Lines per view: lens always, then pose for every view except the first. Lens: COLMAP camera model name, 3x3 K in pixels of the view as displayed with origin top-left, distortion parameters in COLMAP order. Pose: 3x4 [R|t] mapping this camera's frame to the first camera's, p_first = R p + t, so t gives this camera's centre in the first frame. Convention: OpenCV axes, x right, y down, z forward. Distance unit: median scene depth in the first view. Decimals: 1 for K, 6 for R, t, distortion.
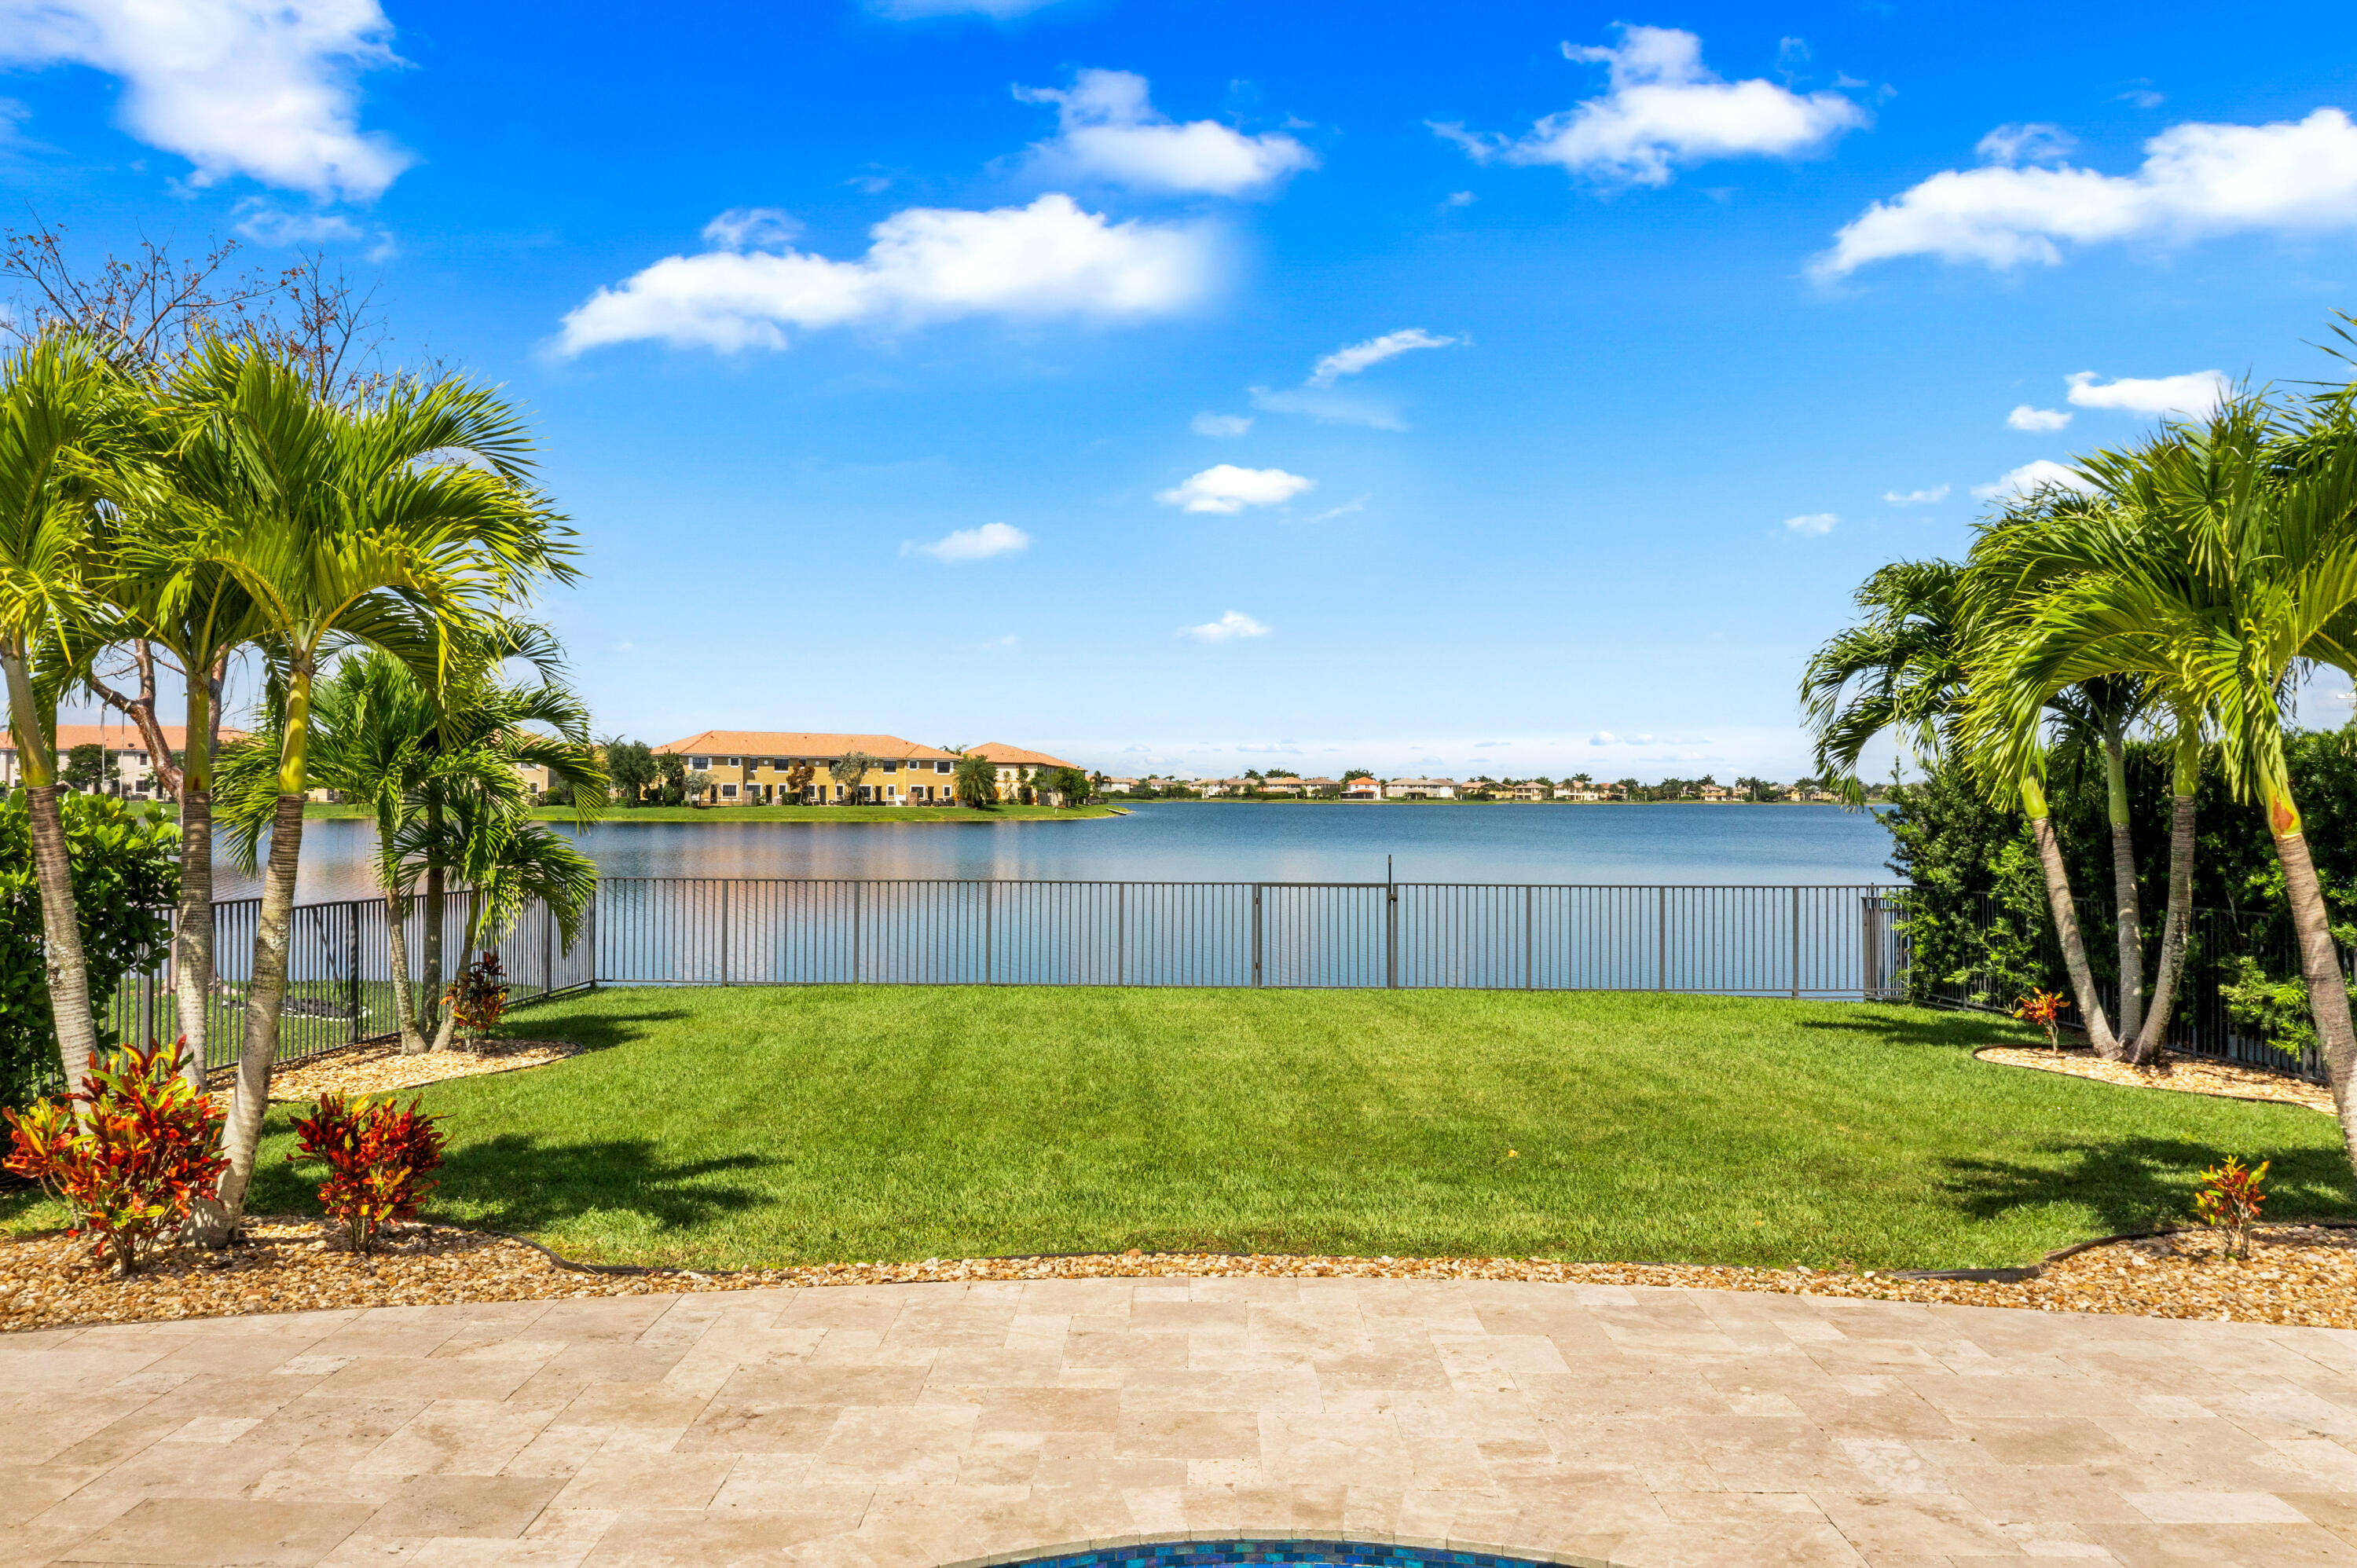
lens RADIAL K [[1876.8, 0, 1172.3], [0, 1876.8, 775.8], [0, 0, 1]] dist [-0.009285, 0.000236]
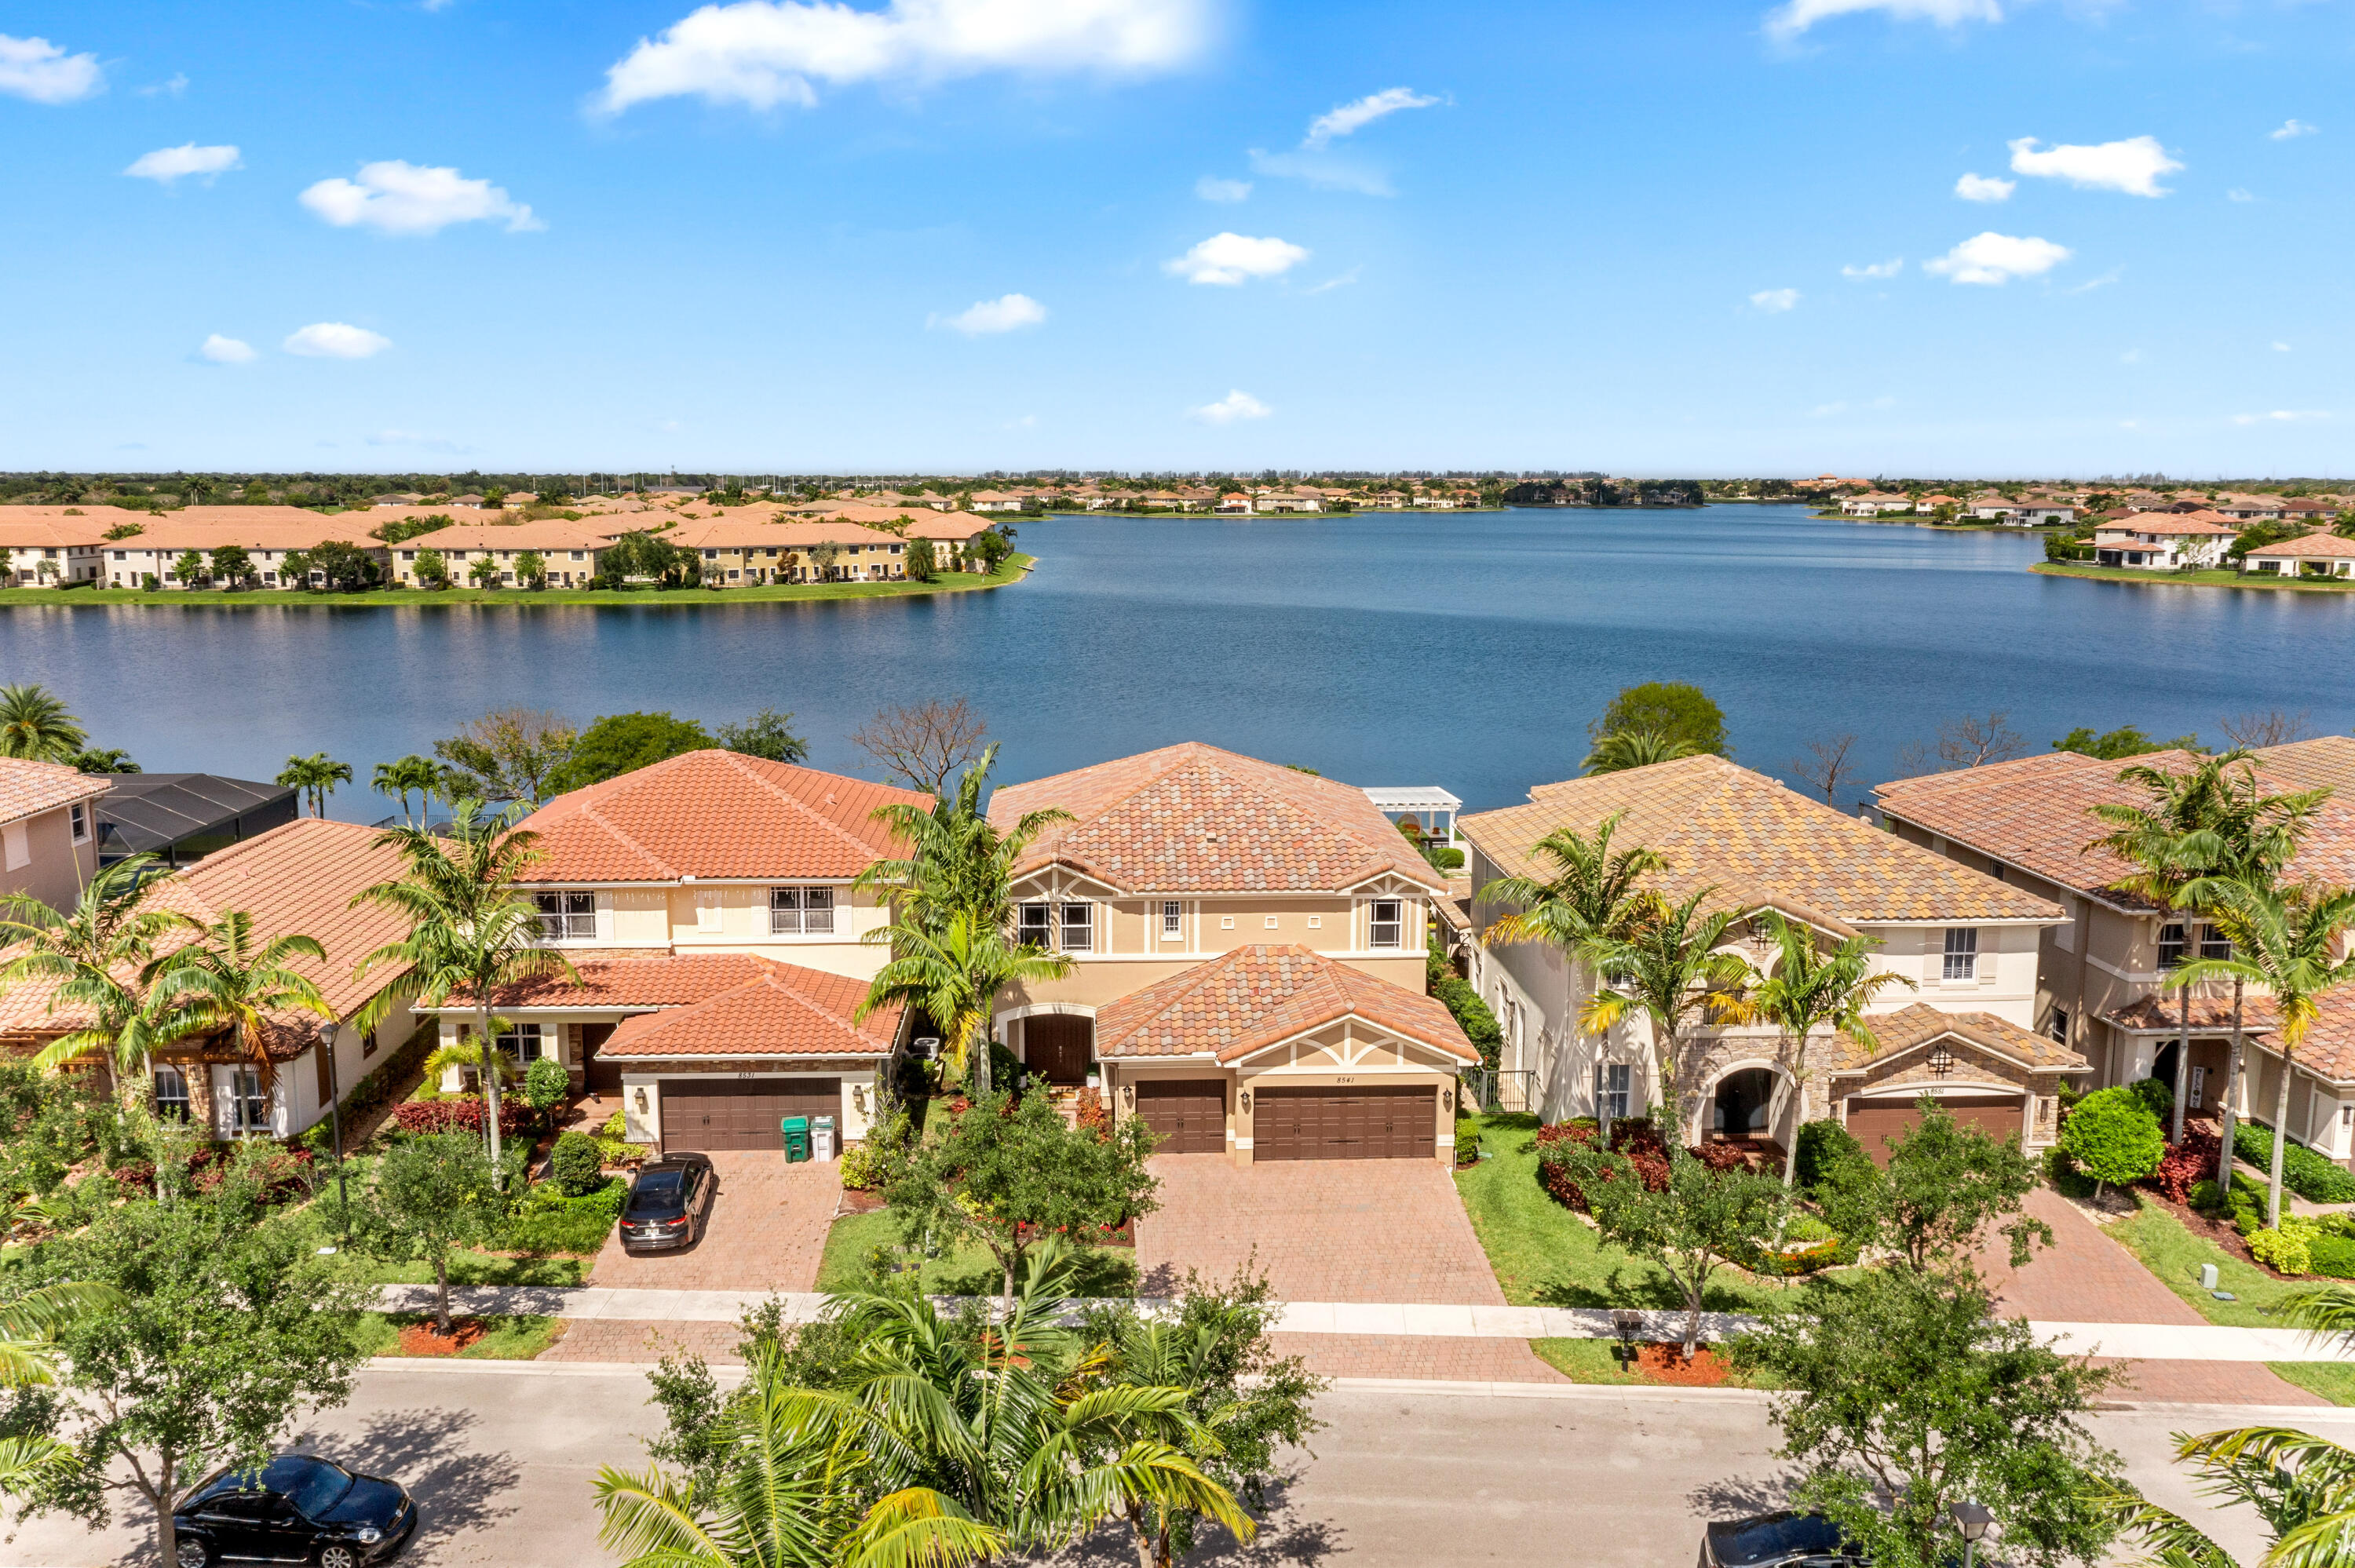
lens RADIAL K [[1854.9, 0, 1168.9], [0, 1854.9, 776.2], [0, 0, 1]] dist [-0.008504, 0.000461]
pose [[0.998037, -0.015718, 0.060625, -0.015400], [0.005297, 0.985712, 0.168358, -0.064072], [-0.062405, -0.167706, 0.983860, -0.279776]]
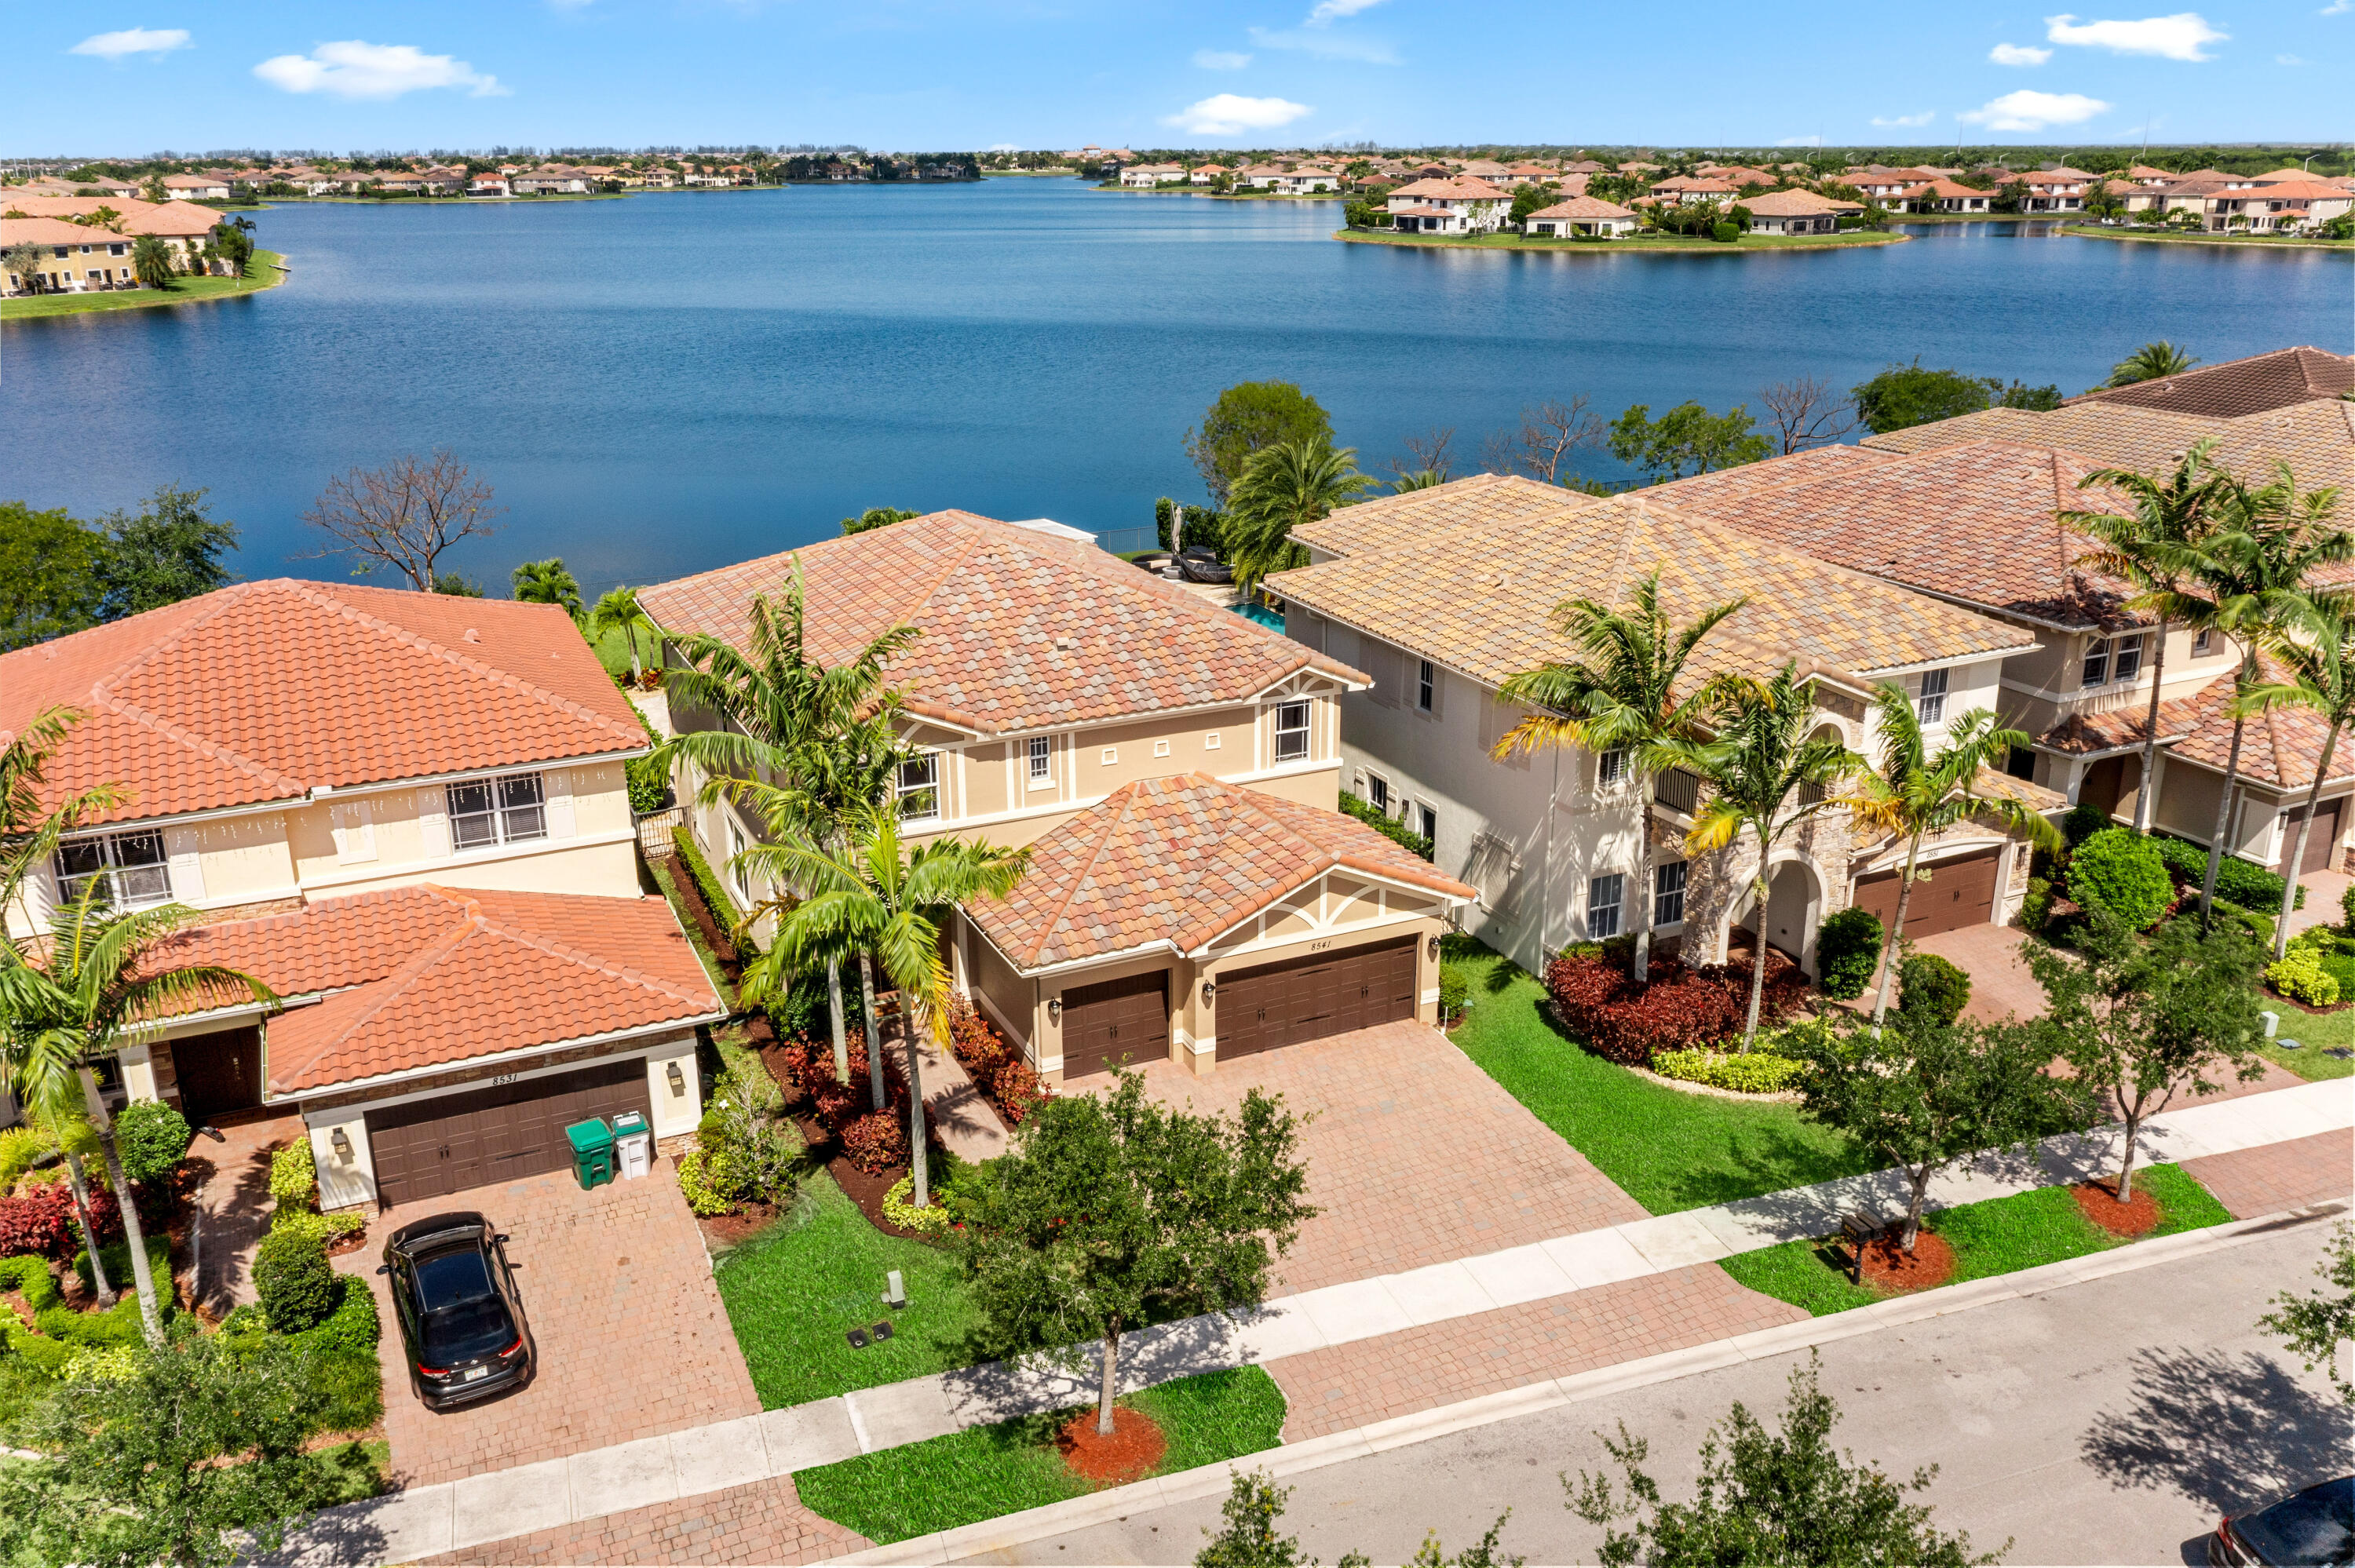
lens RADIAL K [[1841.8, 0, 1168.2], [0, 1841.8, 778.0], [0, 0, 1]] dist [-0.007088, 0.001286]
pose [[0.901328, -0.153784, 0.404917, -0.054194], [0.010715, 0.942479, 0.334095, -0.063467], [-0.433004, -0.296791, 0.851131, -0.217233]]
